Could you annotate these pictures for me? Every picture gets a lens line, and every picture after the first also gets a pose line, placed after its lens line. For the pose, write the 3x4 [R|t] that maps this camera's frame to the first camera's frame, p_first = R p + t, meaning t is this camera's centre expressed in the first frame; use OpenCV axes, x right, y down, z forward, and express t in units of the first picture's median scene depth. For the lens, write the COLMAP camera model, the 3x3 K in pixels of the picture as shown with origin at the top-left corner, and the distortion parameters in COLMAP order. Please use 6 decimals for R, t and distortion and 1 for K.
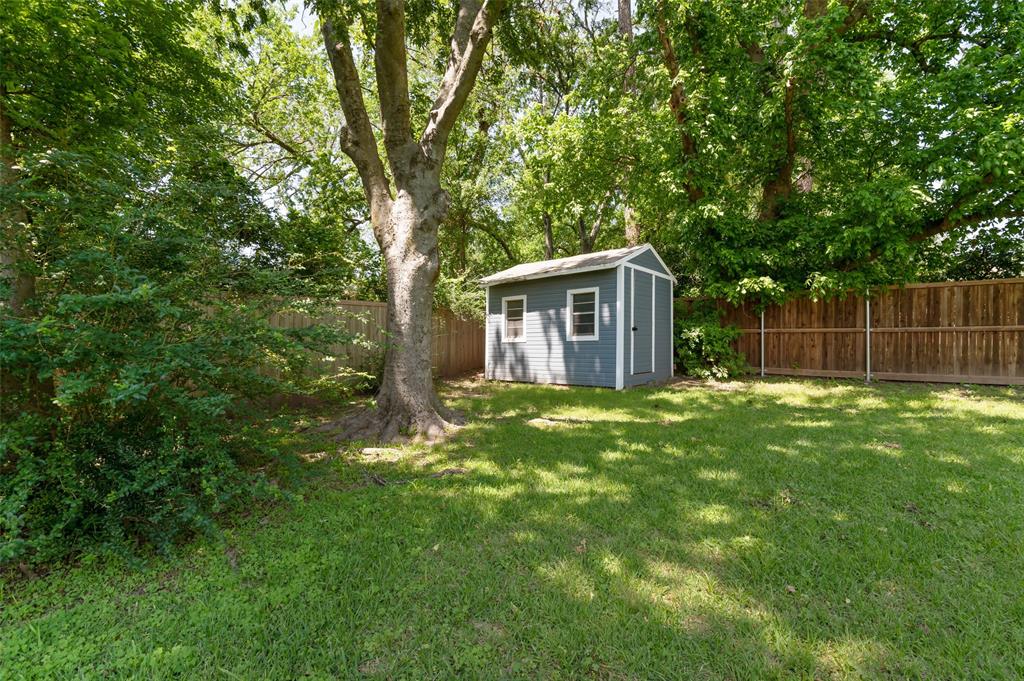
lens RADIAL K [[472.2, 0, 510.5], [0, 472.2, 342.4], [0, 0, 1]] dist [-0.006524, 0.001416]
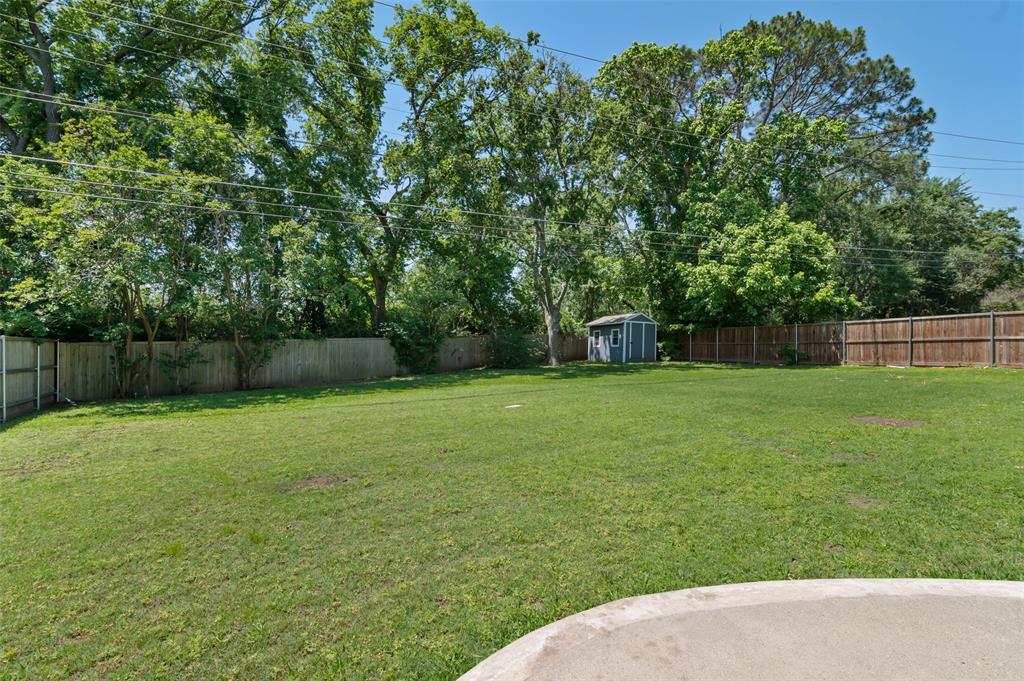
lens RADIAL K [[472.2, 0, 512.7], [0, 472.2, 343.9], [0, 0, 1]] dist [-0.006524, 0.001416]
pose [[0.914537, 0.007801, -0.404427, 0.731652], [-0.005828, 0.999964, 0.006109, -0.030979], [0.404461, -0.003230, 0.914550, -1.915480]]
